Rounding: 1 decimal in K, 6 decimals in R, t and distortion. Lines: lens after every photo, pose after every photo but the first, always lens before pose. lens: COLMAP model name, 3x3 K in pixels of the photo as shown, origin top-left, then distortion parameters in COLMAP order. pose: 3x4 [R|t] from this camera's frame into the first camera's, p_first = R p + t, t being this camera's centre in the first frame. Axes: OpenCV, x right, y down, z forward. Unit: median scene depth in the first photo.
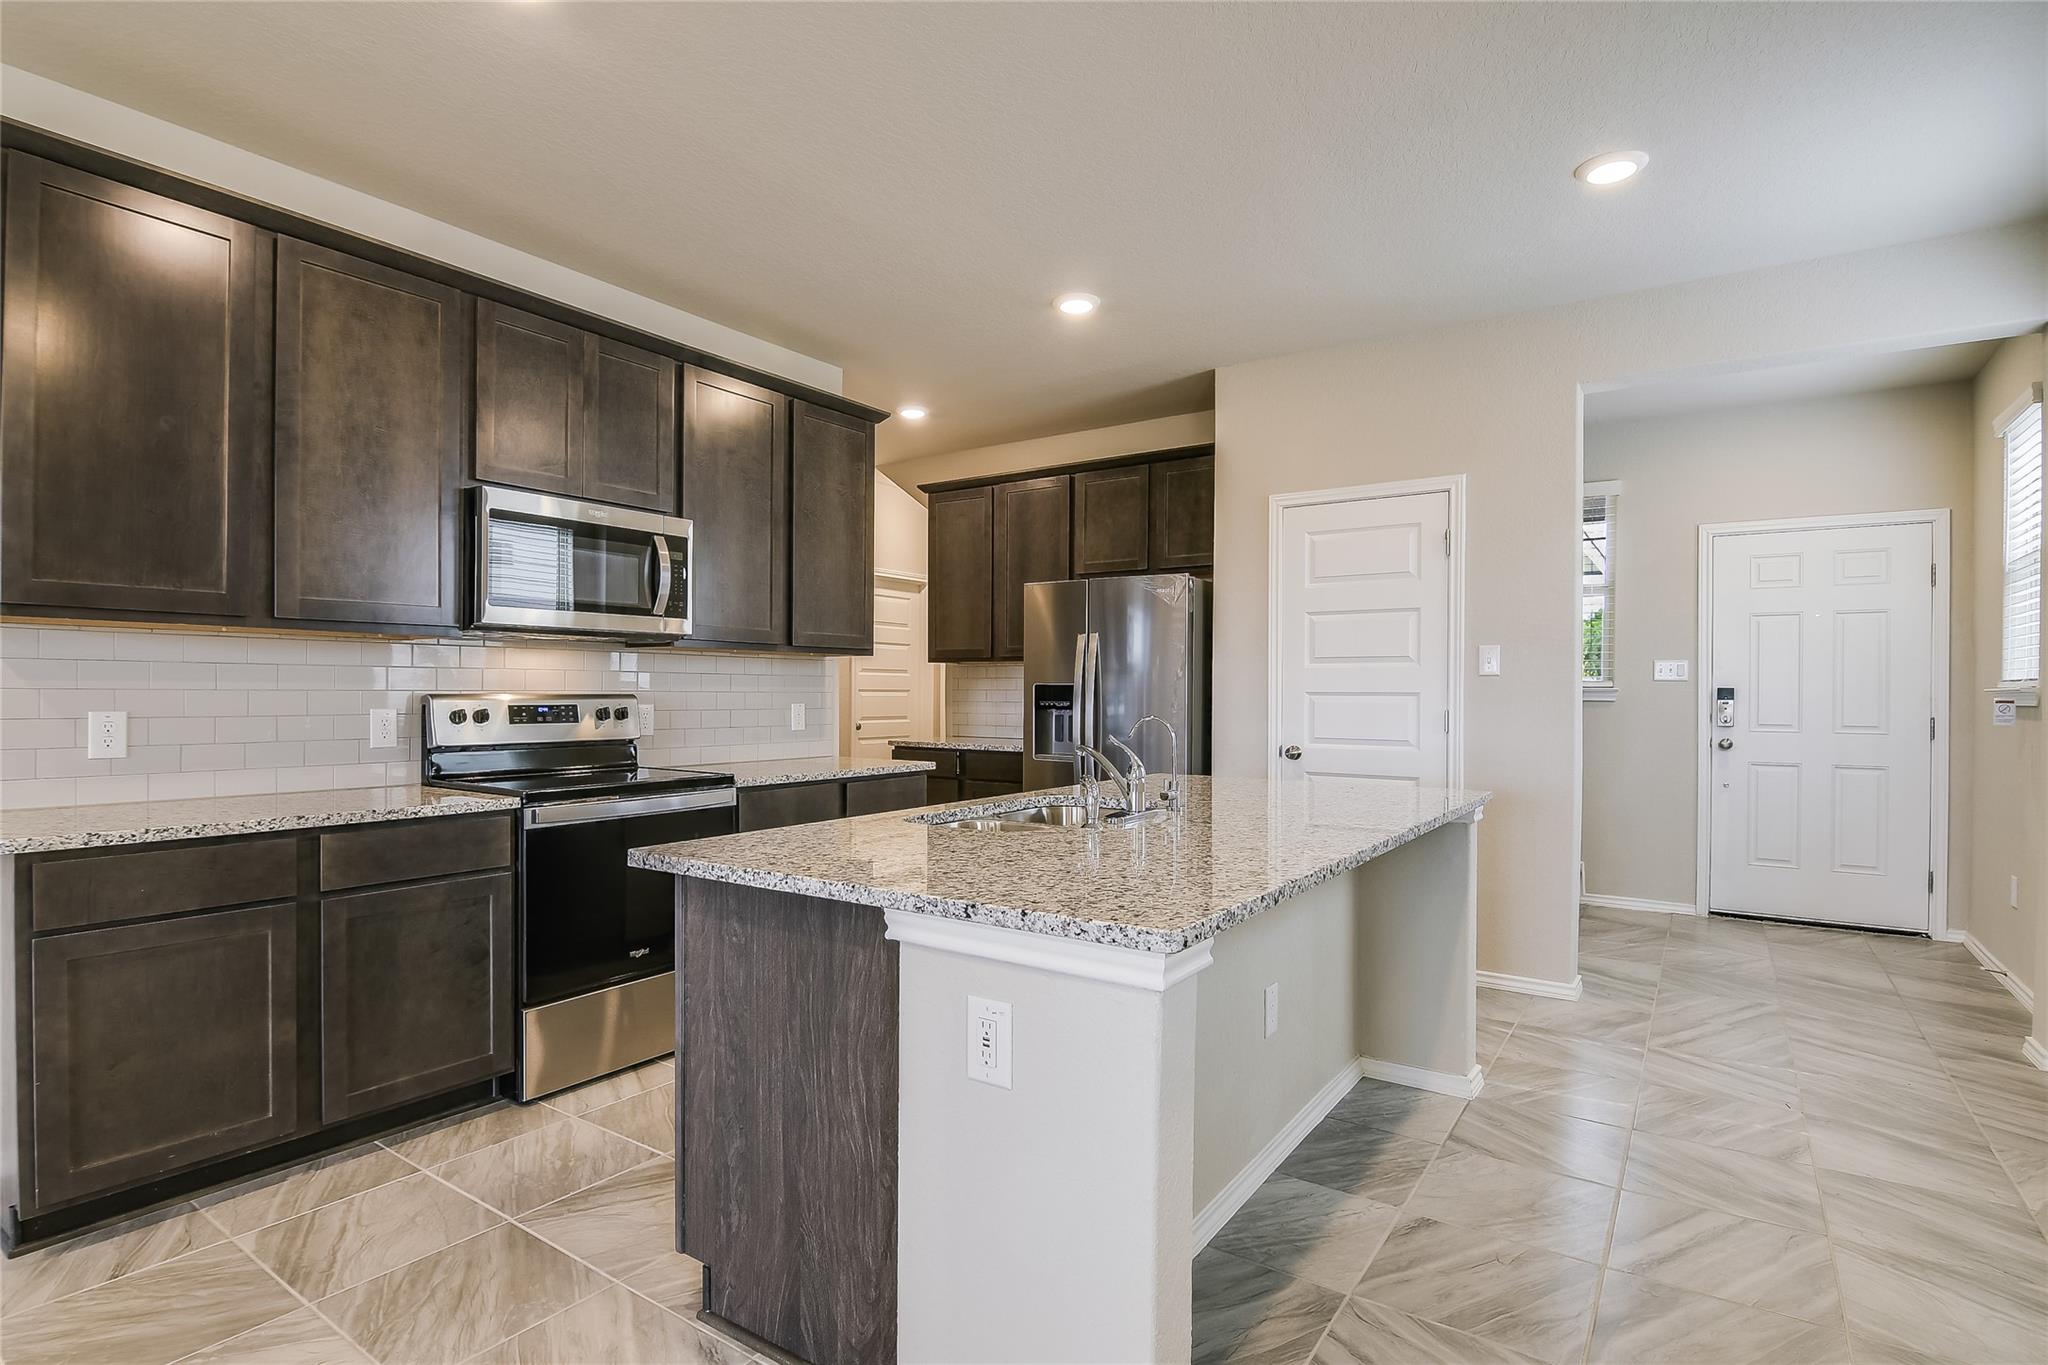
lens RADIAL K [[1000.7, 0, 1024.0], [0, 1000.7, 682.5], [0, 0, 1]] dist [0.001777, -0.001123]
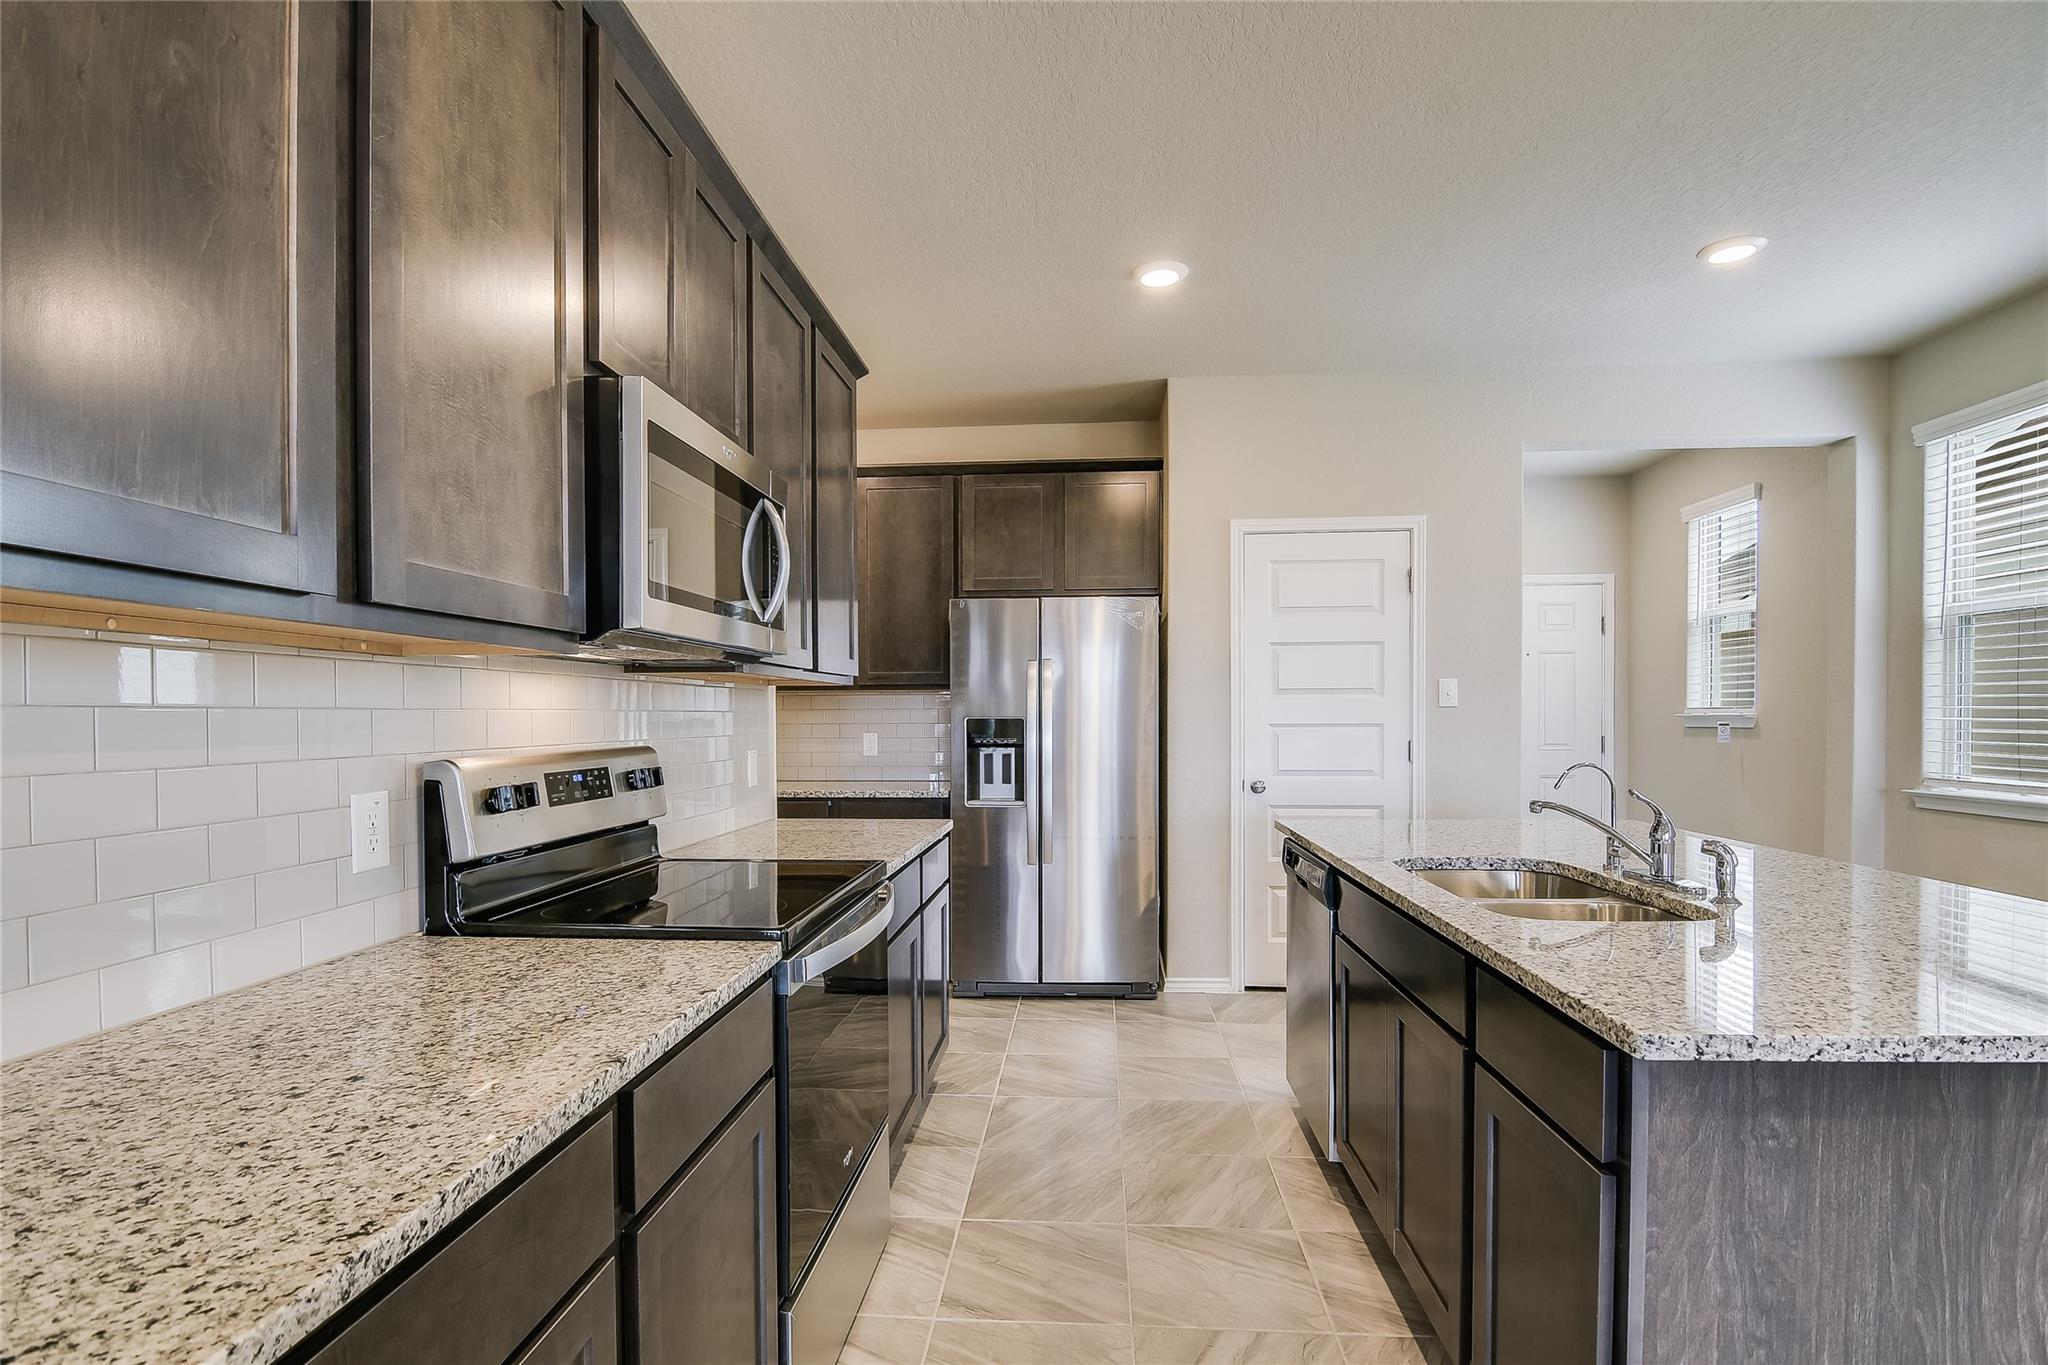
lens RADIAL K [[977.3, 0, 1005.8], [0, 977.3, 726.3], [0, 0, 1]] dist [-0.021110, -0.000743]
pose [[0.870490, -0.017711, 0.491867, -0.461090], [0.007328, 0.999708, 0.023027, -0.012563], [-0.492131, -0.016441, 0.870366, 0.323935]]
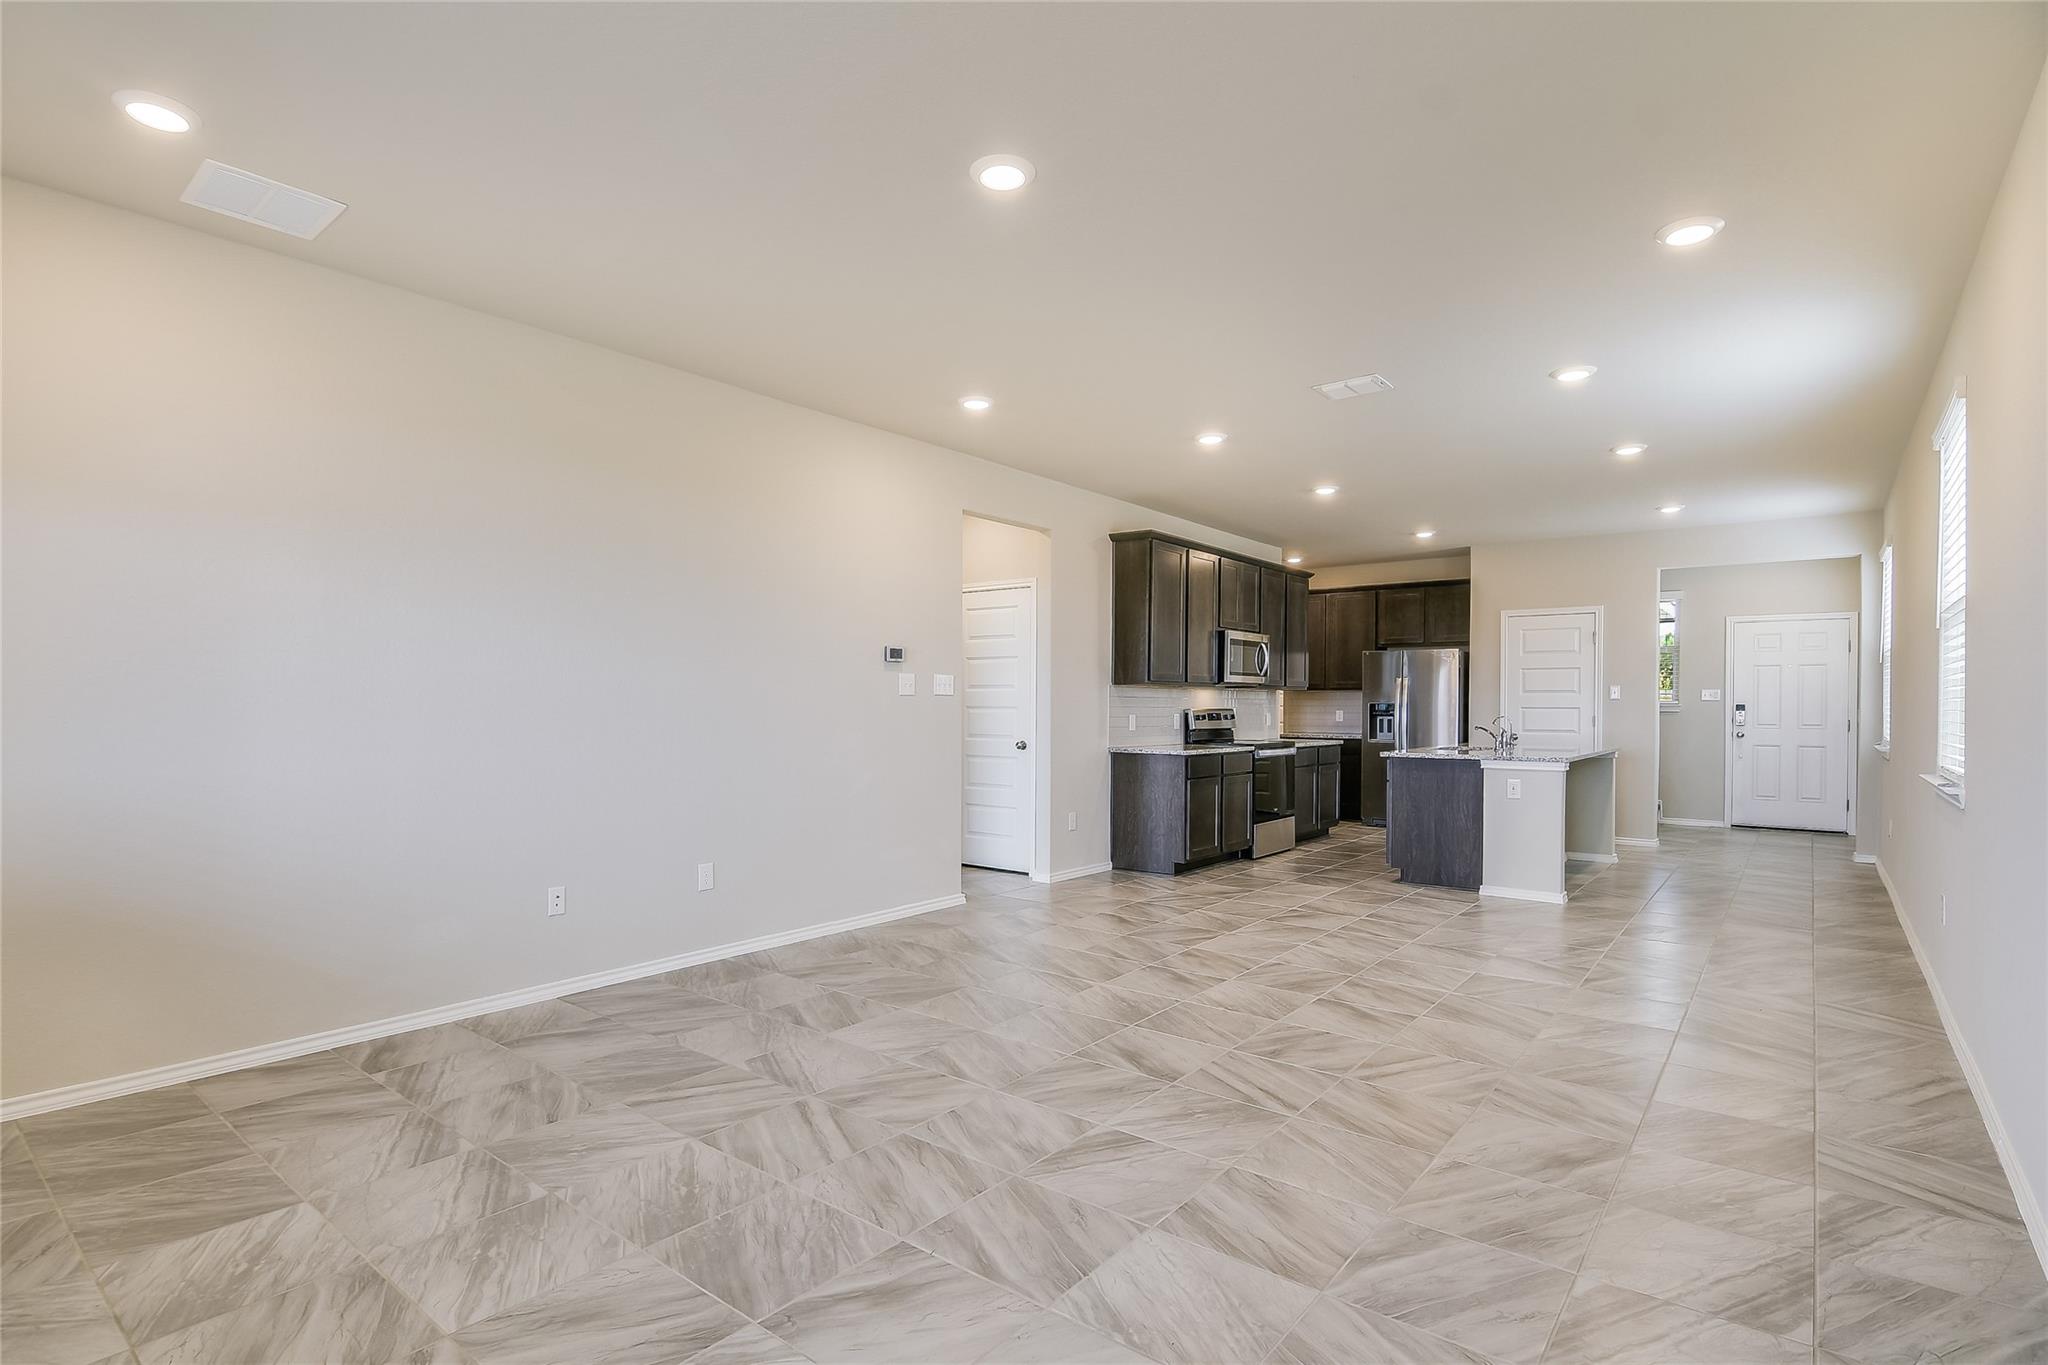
lens RADIAL K [[980.5, 0, 1015.5], [0, 980.5, 706.0], [0, 0, 1]] dist [-0.010321, -0.000904]
pose [[0.997111, -0.000333, -0.075963, -0.663660], [0.001183, 0.999937, 0.011145, -0.018350], [0.075954, -0.011202, 0.997048, -1.198725]]
